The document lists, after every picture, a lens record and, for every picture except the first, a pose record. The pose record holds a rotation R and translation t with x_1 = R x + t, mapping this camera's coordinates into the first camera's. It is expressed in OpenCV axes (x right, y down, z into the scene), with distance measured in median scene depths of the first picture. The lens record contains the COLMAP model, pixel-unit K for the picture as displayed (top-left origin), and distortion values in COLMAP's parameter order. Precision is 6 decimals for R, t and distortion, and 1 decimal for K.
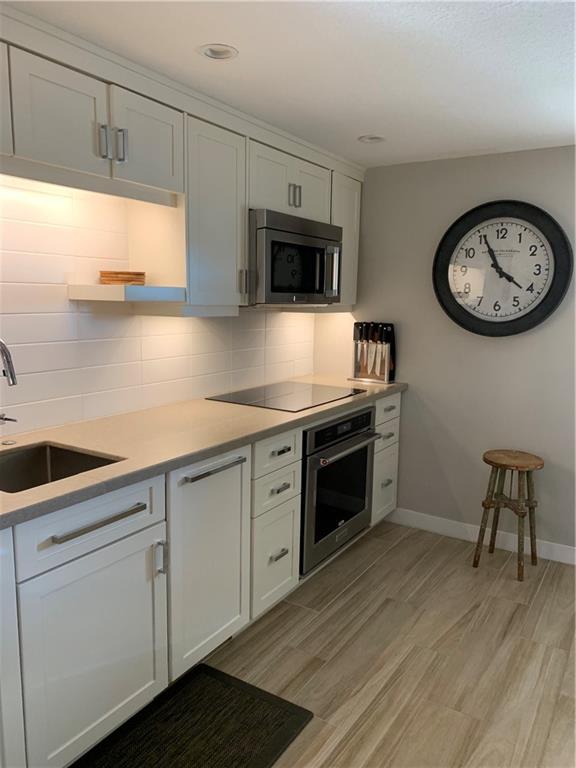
lens RADIAL K [[586.1, 0, 287.7], [0, 586.1, 384.7], [0, 0, 1]] dist [-0.008414, -0.007818]
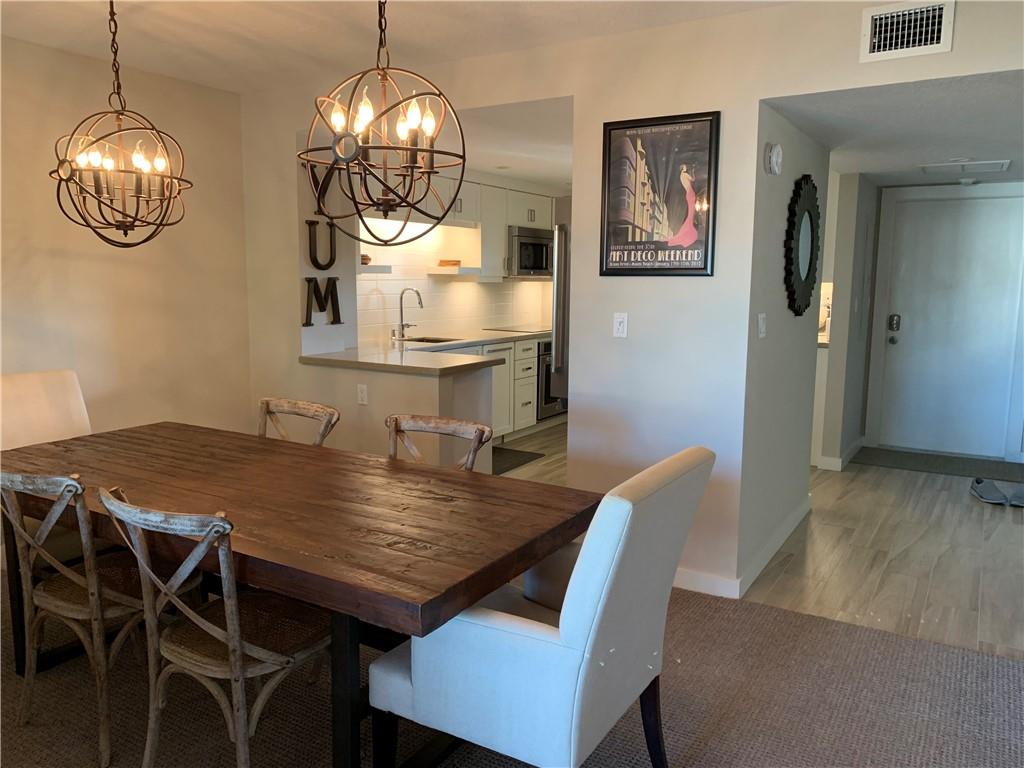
lens RADIAL K [[781.5, 0, 512.5], [0, 781.5, 385.4], [0, 0, 1]] dist [-0.008414, -0.007818]
pose [[0.999845, -0.010496, 0.014146, -0.094523], [0.010581, 0.999926, -0.005985, 0.236655], [-0.014082, 0.006134, 0.999882, -1.550087]]
